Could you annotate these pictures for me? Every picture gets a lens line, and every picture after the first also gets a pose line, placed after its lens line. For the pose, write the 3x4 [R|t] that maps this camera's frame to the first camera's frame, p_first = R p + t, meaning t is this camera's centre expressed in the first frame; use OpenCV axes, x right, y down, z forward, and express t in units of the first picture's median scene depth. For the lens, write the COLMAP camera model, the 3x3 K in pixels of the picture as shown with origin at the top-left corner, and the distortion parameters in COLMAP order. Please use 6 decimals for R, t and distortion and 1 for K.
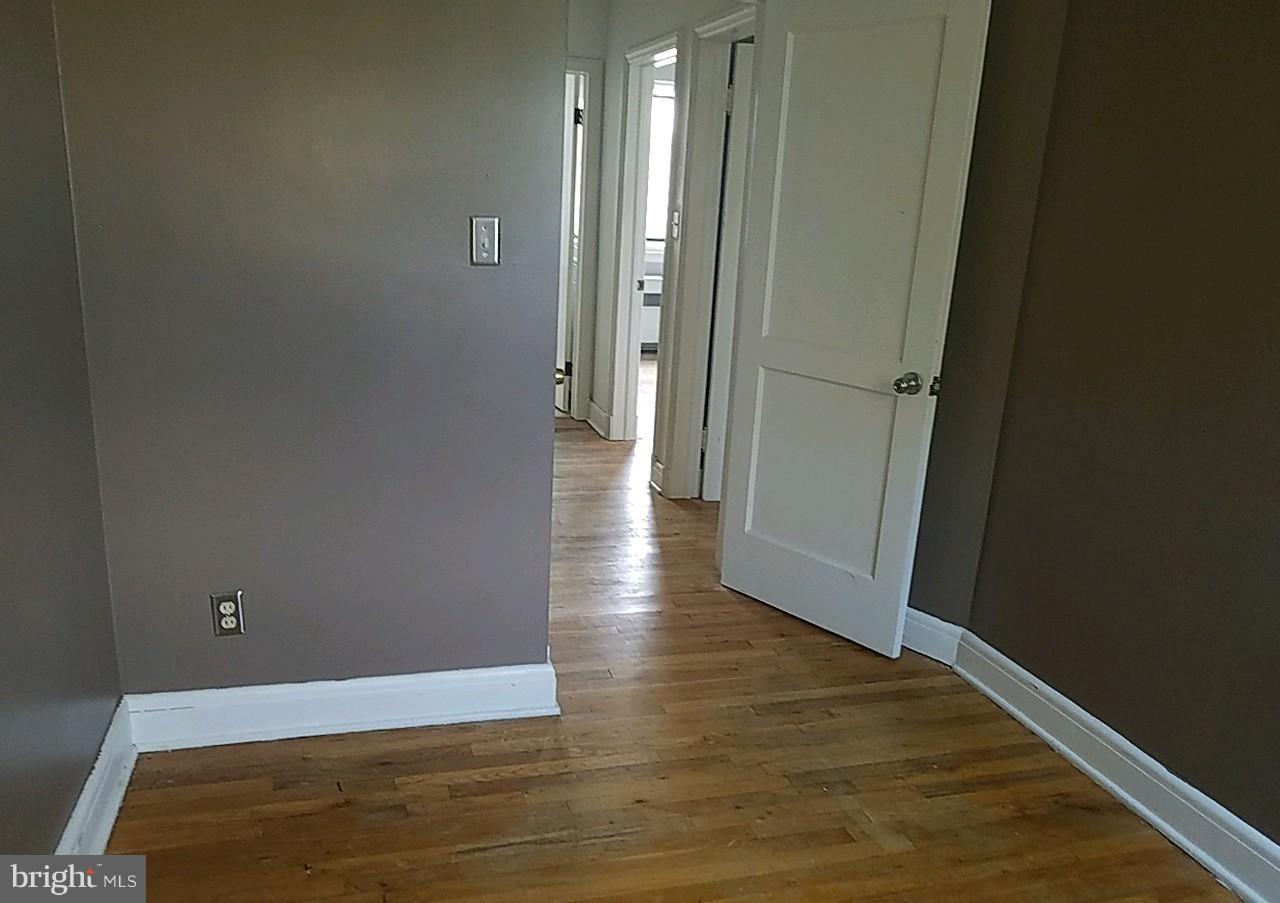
lens RADIAL K [[1001.2, 0, 637.2], [0, 1001.2, 478.5], [0, 0, 1]] dist [0.010184, -0.001655]
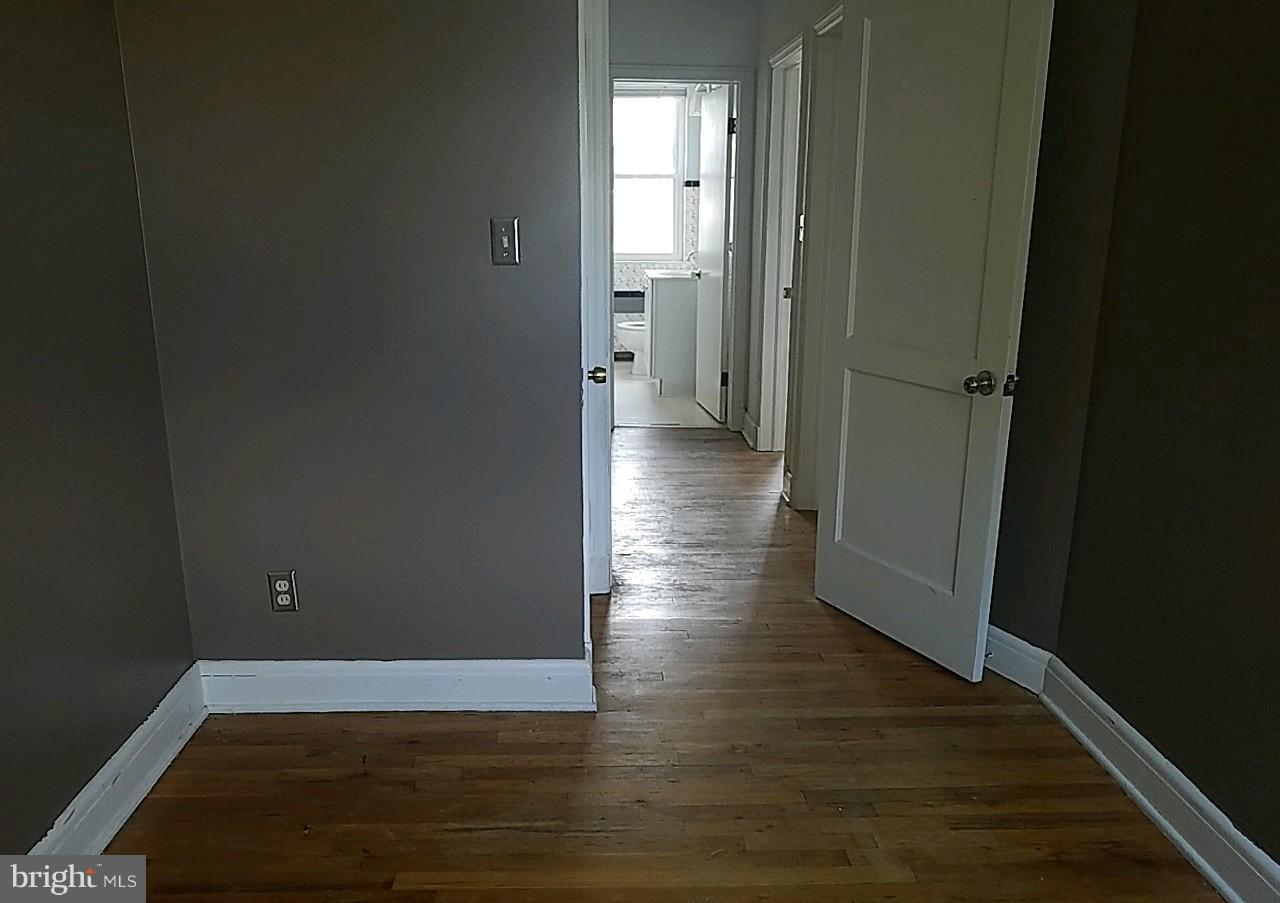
lens RADIAL K [[1009.2, 0, 639.4], [0, 1009.2, 474.9], [0, 0, 1]] dist [0.006860, 0.001046]
pose [[0.970113, 0.020483, -0.241788, 0.214115], [-0.026344, 0.999432, -0.021034, 0.020044], [0.241219, 0.026775, 0.970101, 0.024593]]
